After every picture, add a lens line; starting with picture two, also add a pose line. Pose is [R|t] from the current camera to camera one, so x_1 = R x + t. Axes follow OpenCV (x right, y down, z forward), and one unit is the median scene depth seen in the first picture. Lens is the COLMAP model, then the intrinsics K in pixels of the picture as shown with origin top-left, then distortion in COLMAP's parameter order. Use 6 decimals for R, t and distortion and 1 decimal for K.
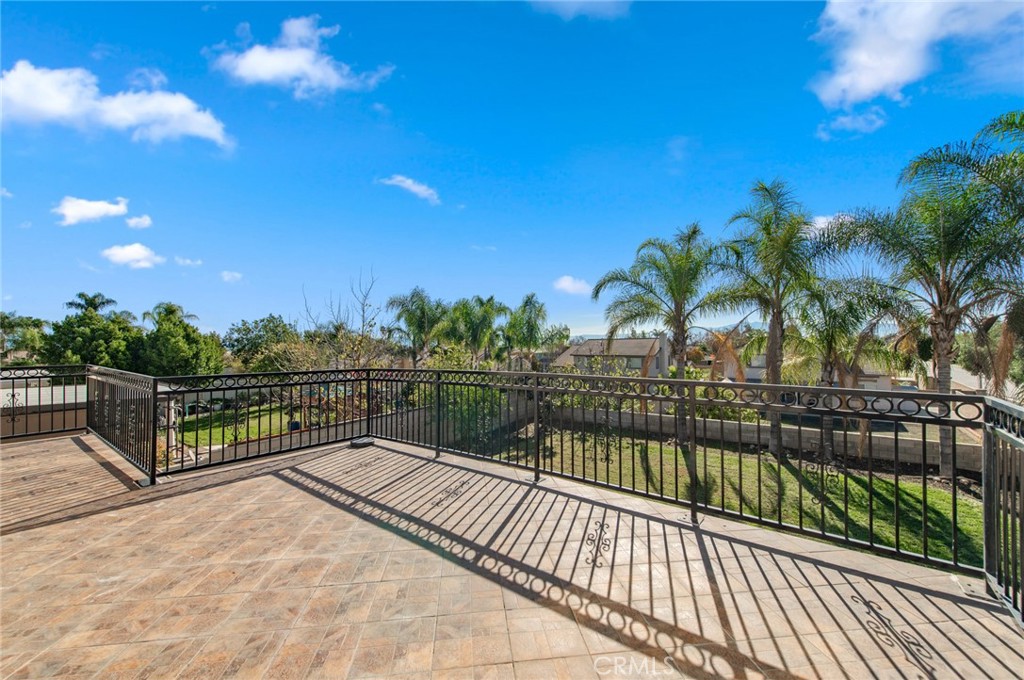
lens RADIAL K [[399.5, 0, 516.0], [0, 399.5, 341.7], [0, 0, 1]] dist [0.014299, -0.003804]
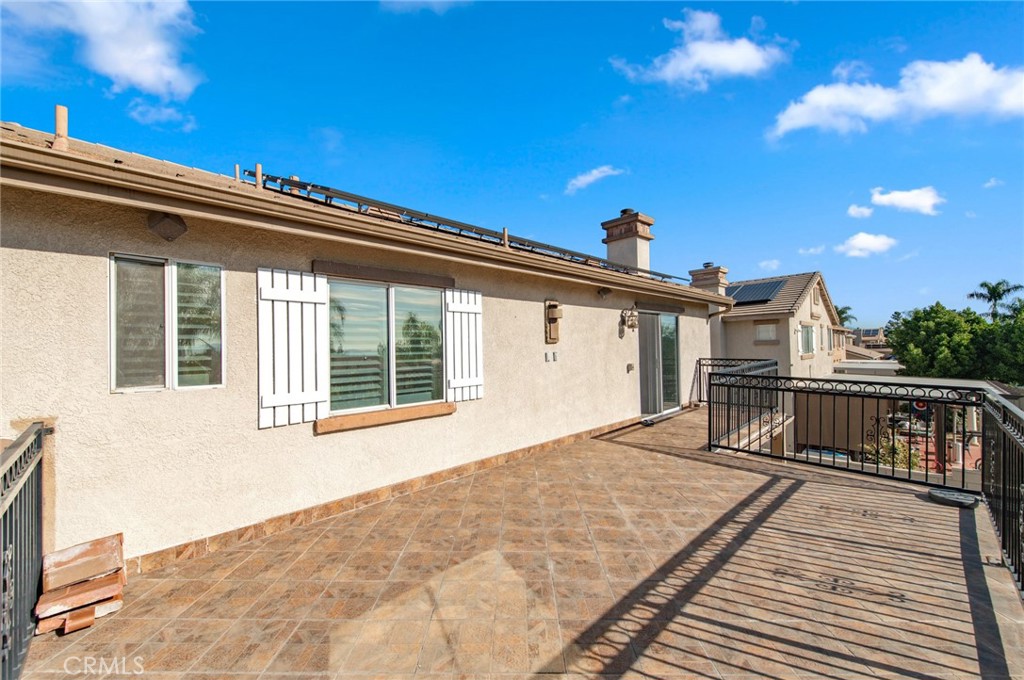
lens RADIAL K [[399.5, 0, 515.9], [0, 399.5, 341.4], [0, 0, 1]] dist [0.014299, -0.003804]
pose [[-0.120362, 0.006723, -0.992707, 0.526838], [0.014084, 0.999888, 0.005064, -0.031125], [0.992630, -0.013371, -0.120443, 0.531138]]
